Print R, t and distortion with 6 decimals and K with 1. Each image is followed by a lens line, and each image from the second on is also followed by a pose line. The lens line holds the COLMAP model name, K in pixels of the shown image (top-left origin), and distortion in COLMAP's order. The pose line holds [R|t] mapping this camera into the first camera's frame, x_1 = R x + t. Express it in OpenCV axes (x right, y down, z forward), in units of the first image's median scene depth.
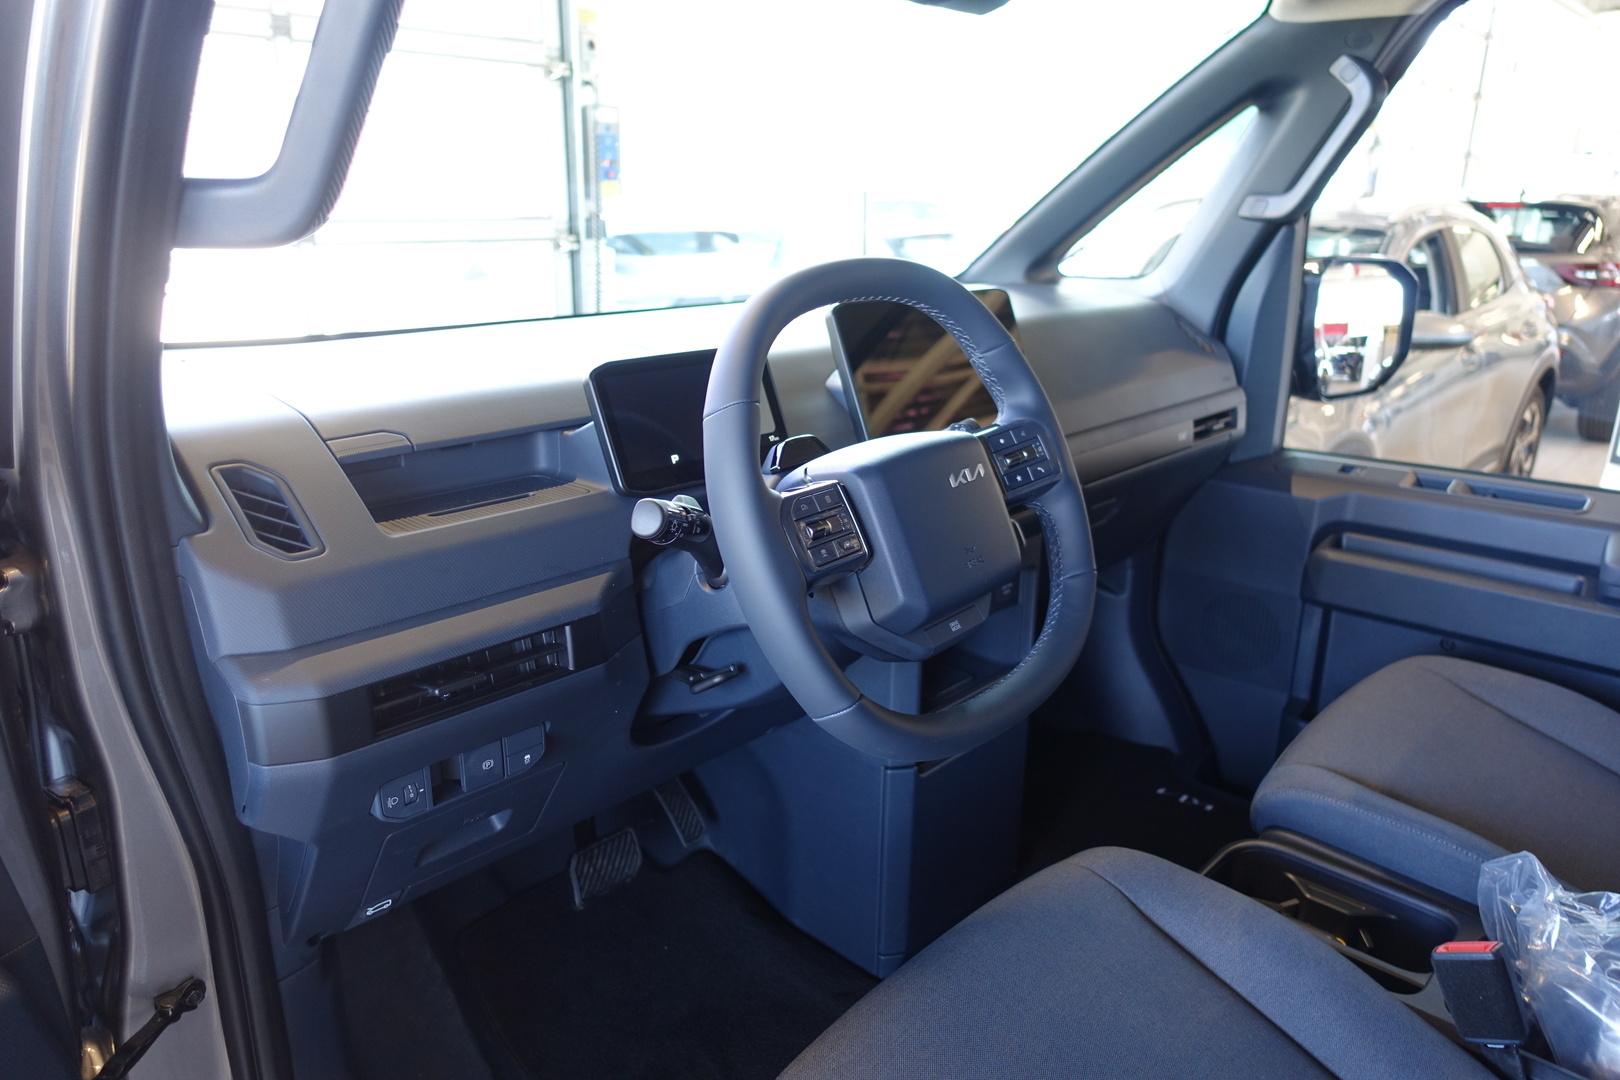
lens RADIAL K [[1111.6, 0, 810.0], [0, 1111.6, 540.0], [0, 0, 1]] dist [0.002097, 0.001265]
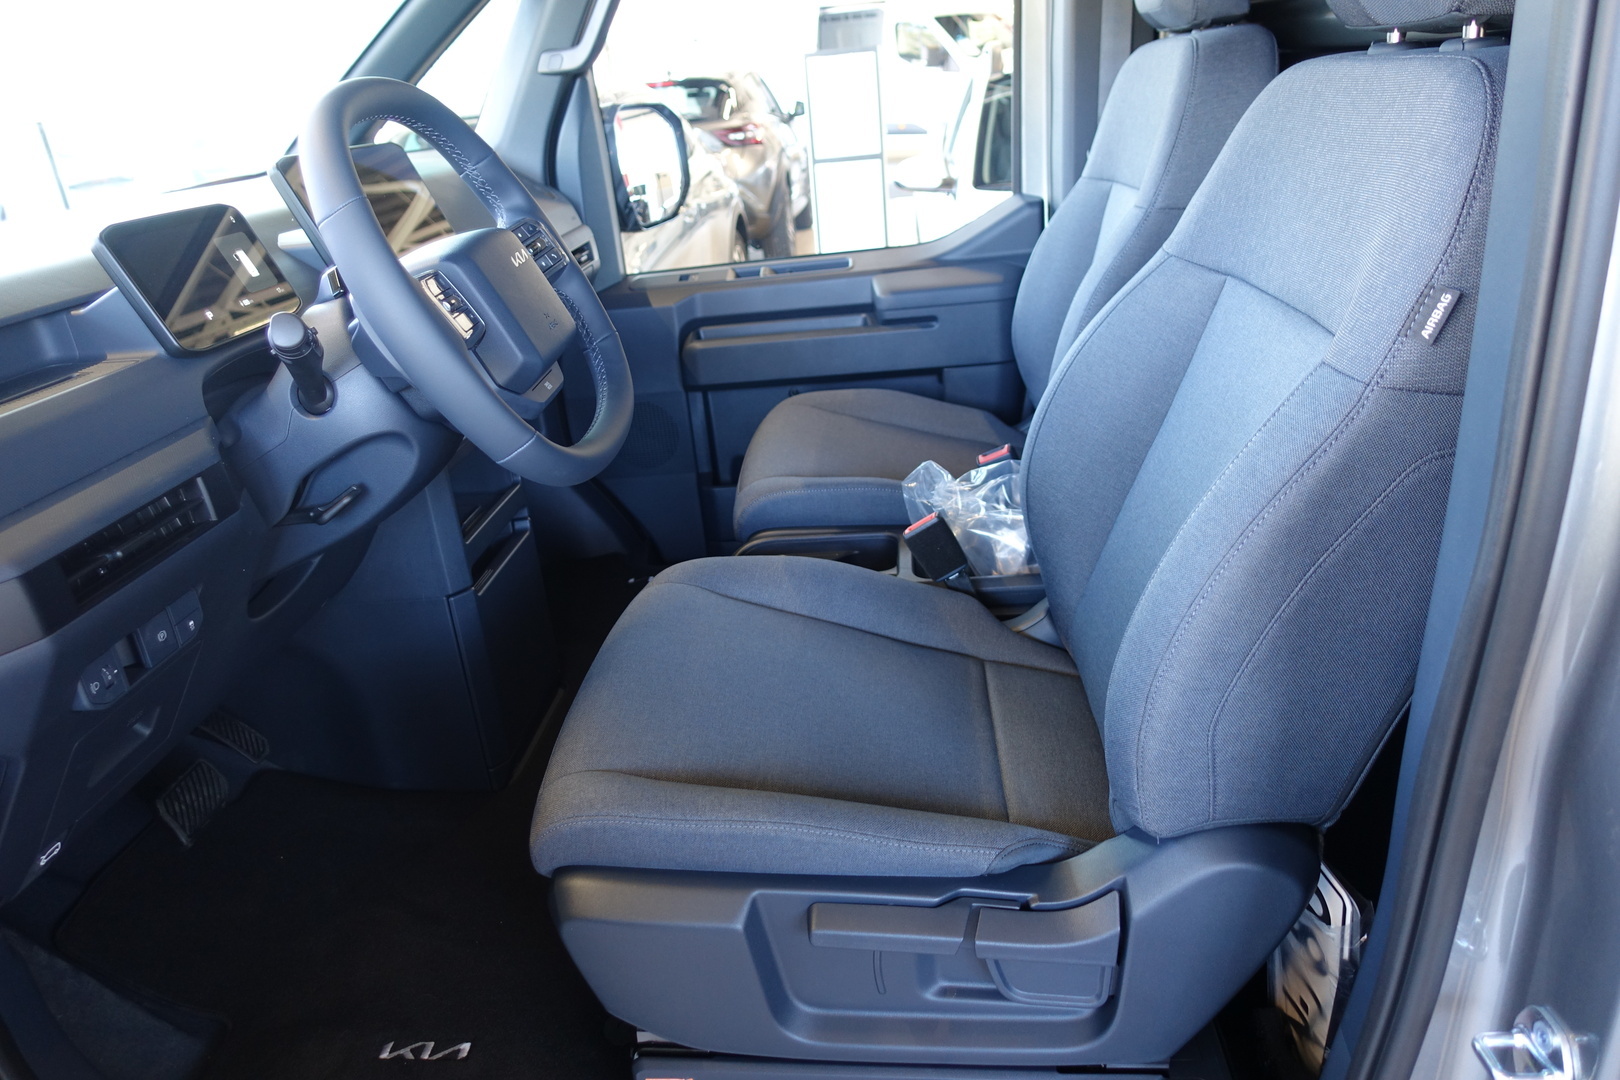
lens RADIAL K [[1108.8, 0, 810.0], [0, 1108.8, 540.0], [0, 0, 1]] dist [-0.003358, 0.002574]
pose [[0.774661, -0.314109, 0.548849, -0.202607], [0.275430, 0.948859, 0.154286, 0.072953], [-0.569243, 0.031650, 0.821560, -0.073160]]
